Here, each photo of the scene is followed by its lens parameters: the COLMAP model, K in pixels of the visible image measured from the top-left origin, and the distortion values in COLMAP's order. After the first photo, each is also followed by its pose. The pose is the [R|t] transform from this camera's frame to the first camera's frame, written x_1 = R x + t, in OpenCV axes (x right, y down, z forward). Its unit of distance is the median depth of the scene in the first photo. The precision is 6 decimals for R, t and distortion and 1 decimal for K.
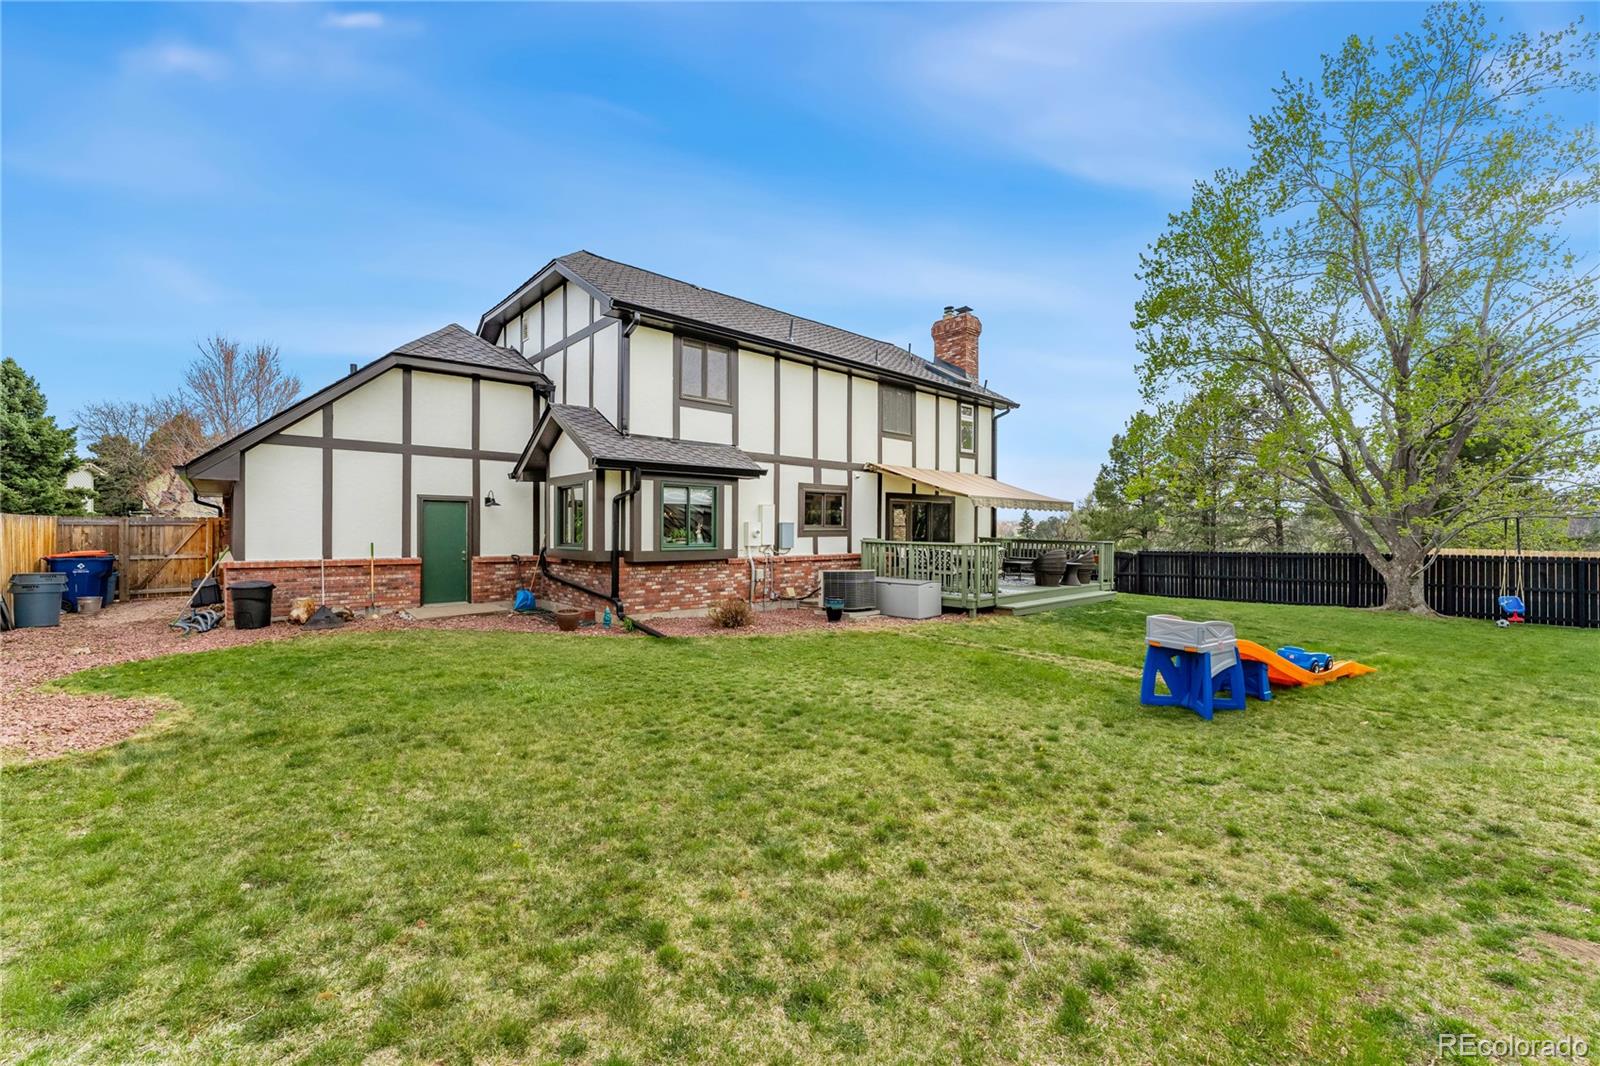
lens RADIAL K [[657.0, 0, 800.0], [0, 657.0, 533.0], [0, 0, 1]] dist [0.000492, 0.000063]
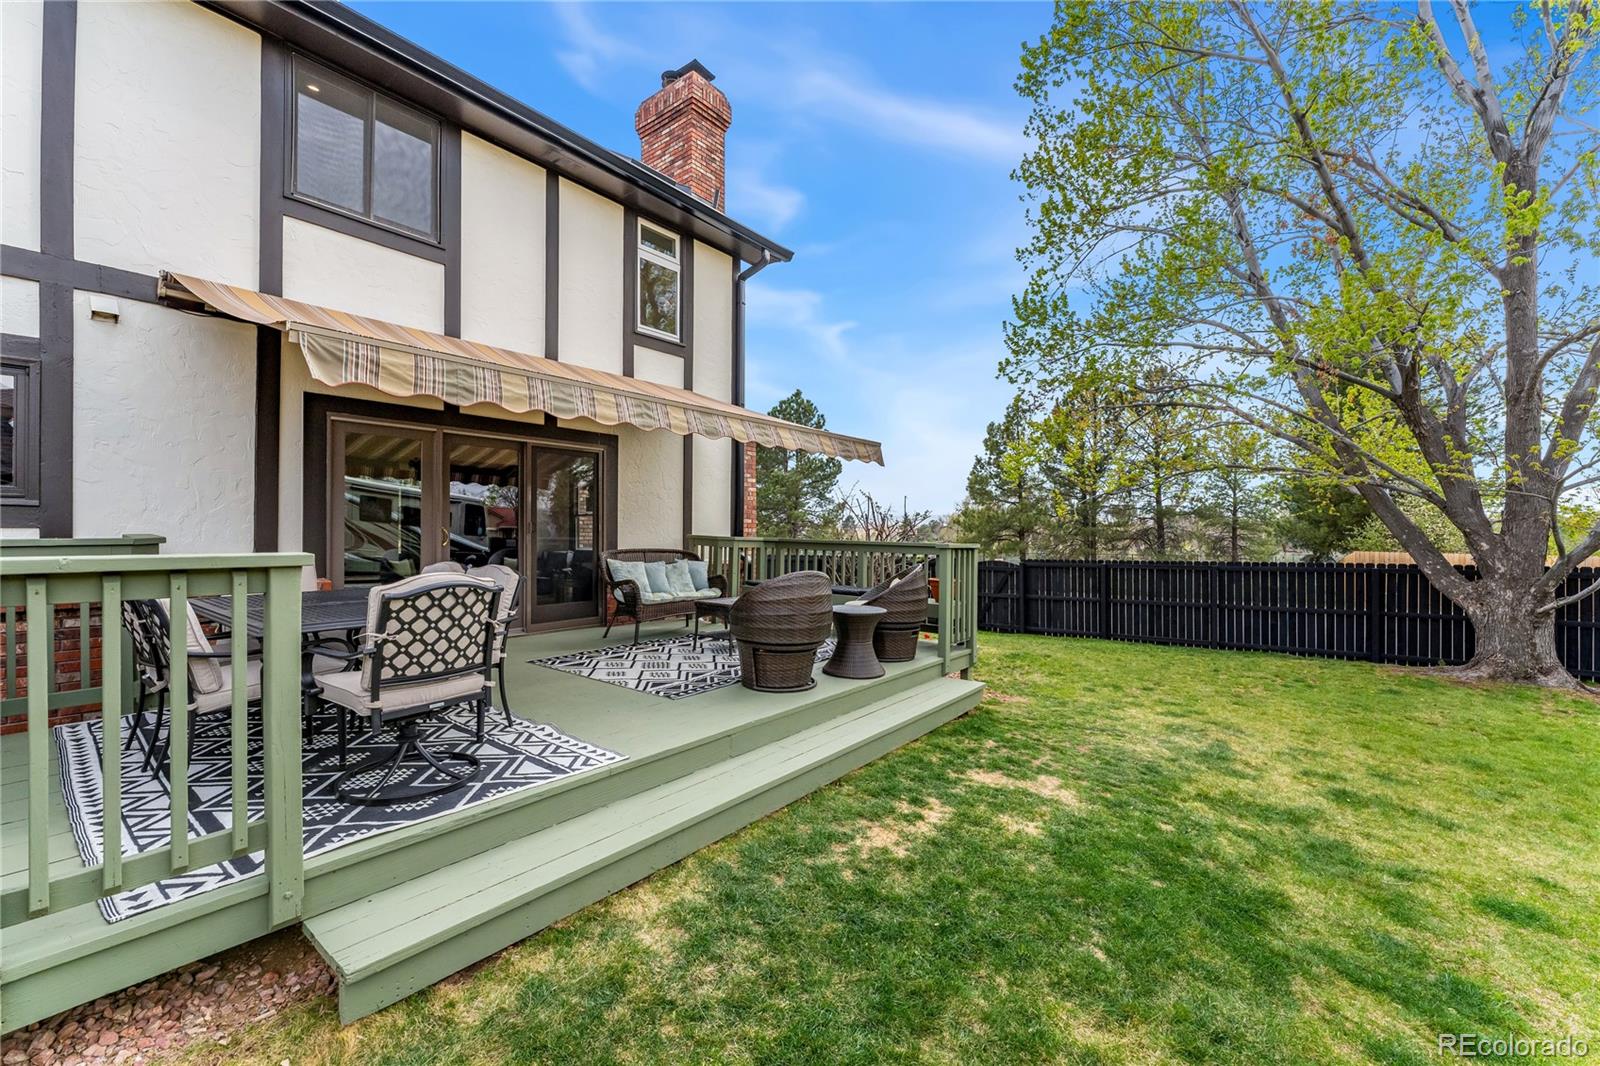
lens RADIAL K [[657.0, 0, 800.0], [0, 657.0, 533.0], [0, 0, 1]] dist [0.000492, 0.000063]
pose [[0.986651, 0.000488, 0.162849, 0.279173], [0.000406, 0.999985, -0.005454, 0.007686], [-0.162849, 0.005447, 0.986636, 0.568934]]
